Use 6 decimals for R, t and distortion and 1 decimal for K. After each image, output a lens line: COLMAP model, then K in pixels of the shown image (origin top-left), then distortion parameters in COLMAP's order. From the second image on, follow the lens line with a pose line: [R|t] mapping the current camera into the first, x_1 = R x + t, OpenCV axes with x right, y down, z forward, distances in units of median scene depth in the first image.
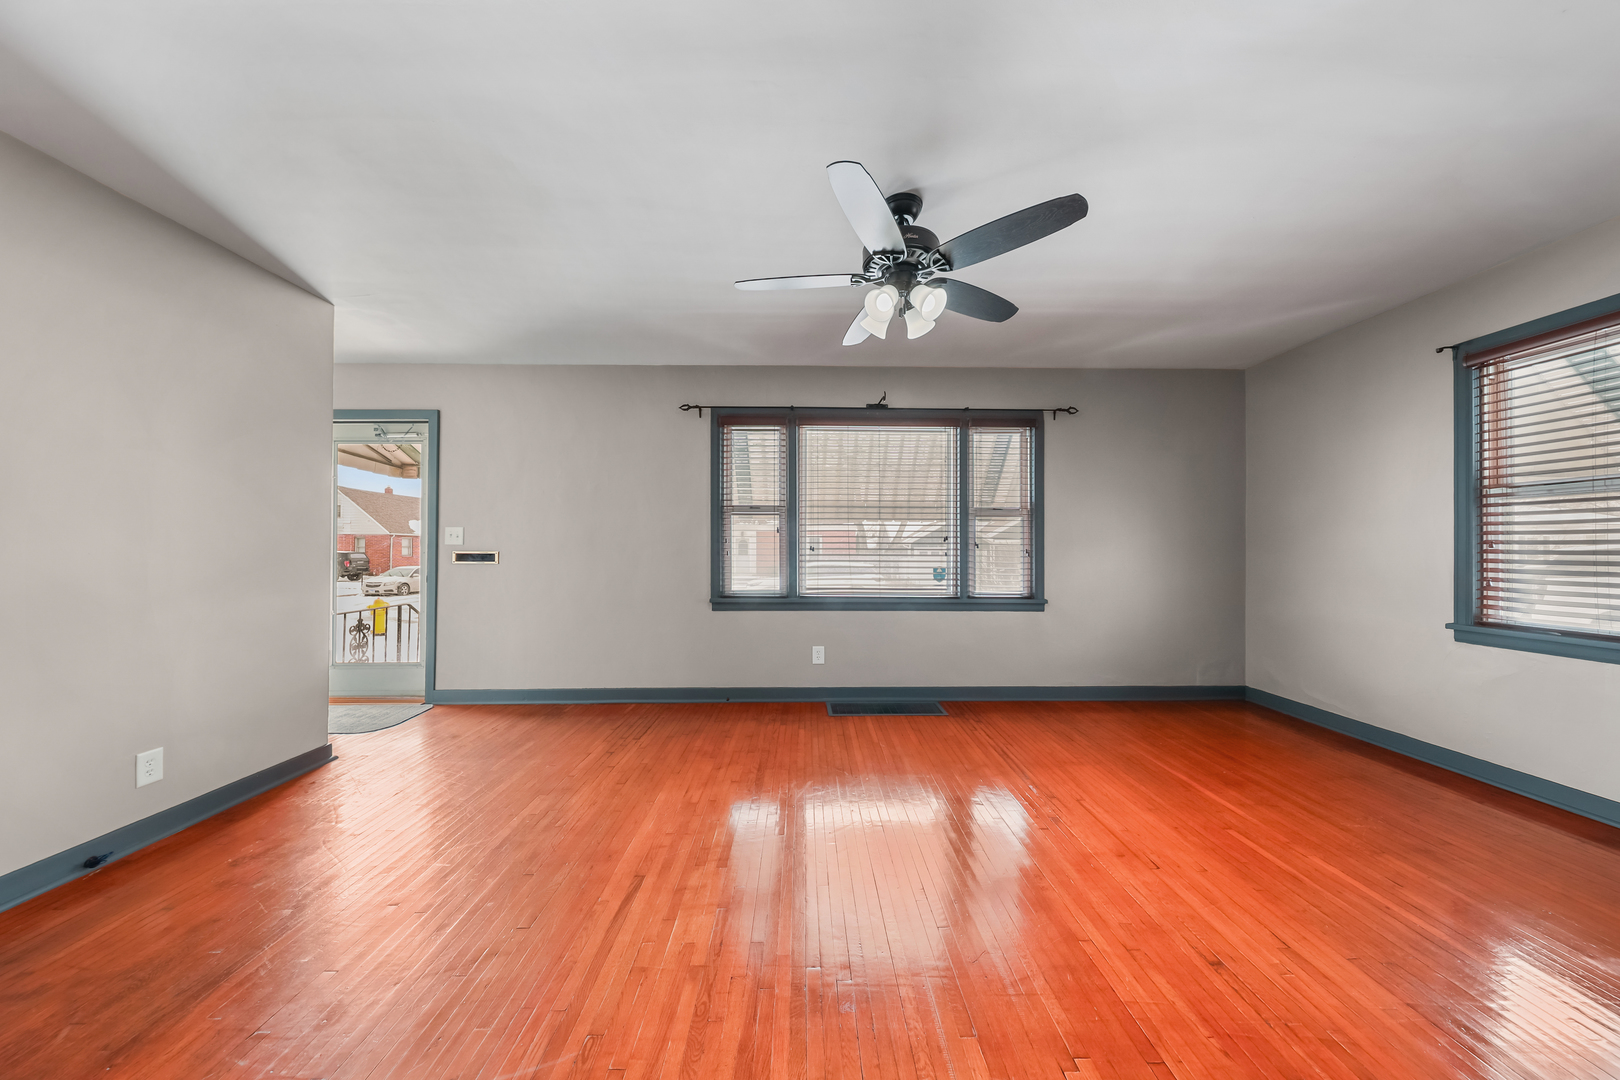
lens RADIAL K [[520.9, 0, 810.7], [0, 520.9, 545.1], [0, 0, 1]] dist [-0.003611, -0.000225]
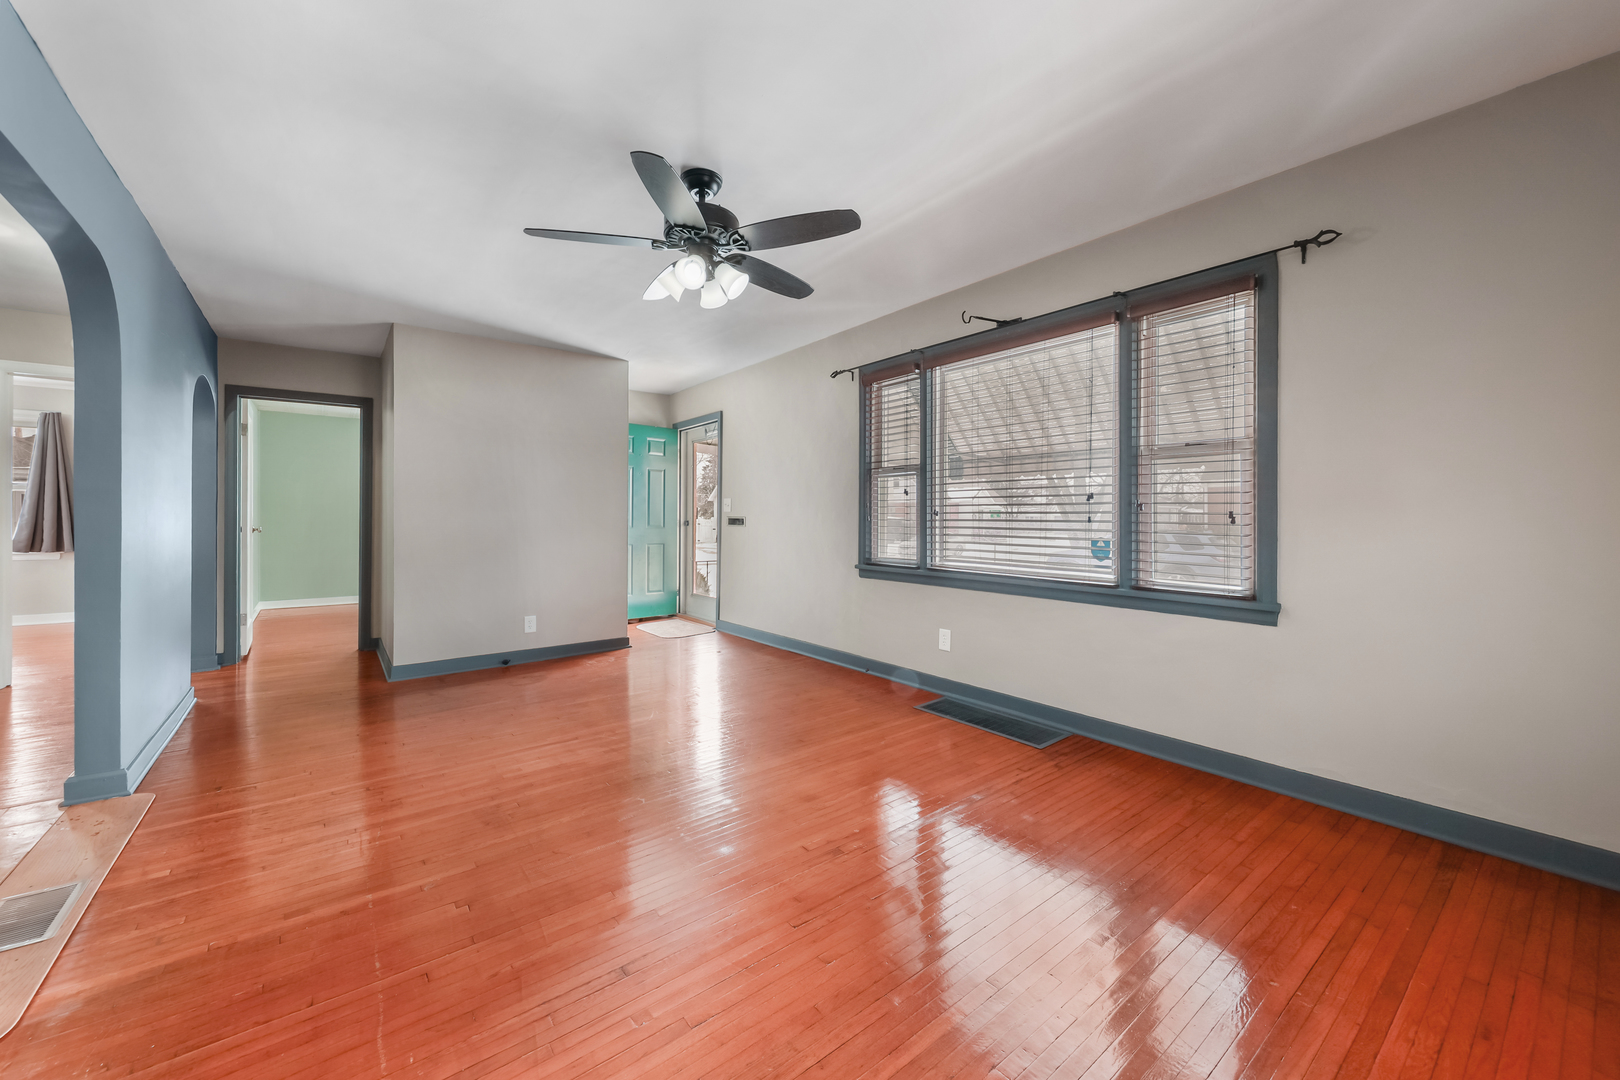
lens RADIAL K [[619.9, 0, 809.9], [0, 619.9, 523.0], [0, 0, 1]] dist [0.002672, -0.000236]
pose [[0.600218, 0.006314, -0.799812, 0.675511], [0.007617, 0.999878, 0.013610, 0.007876], [0.799800, -0.014261, 0.600097, 0.229867]]
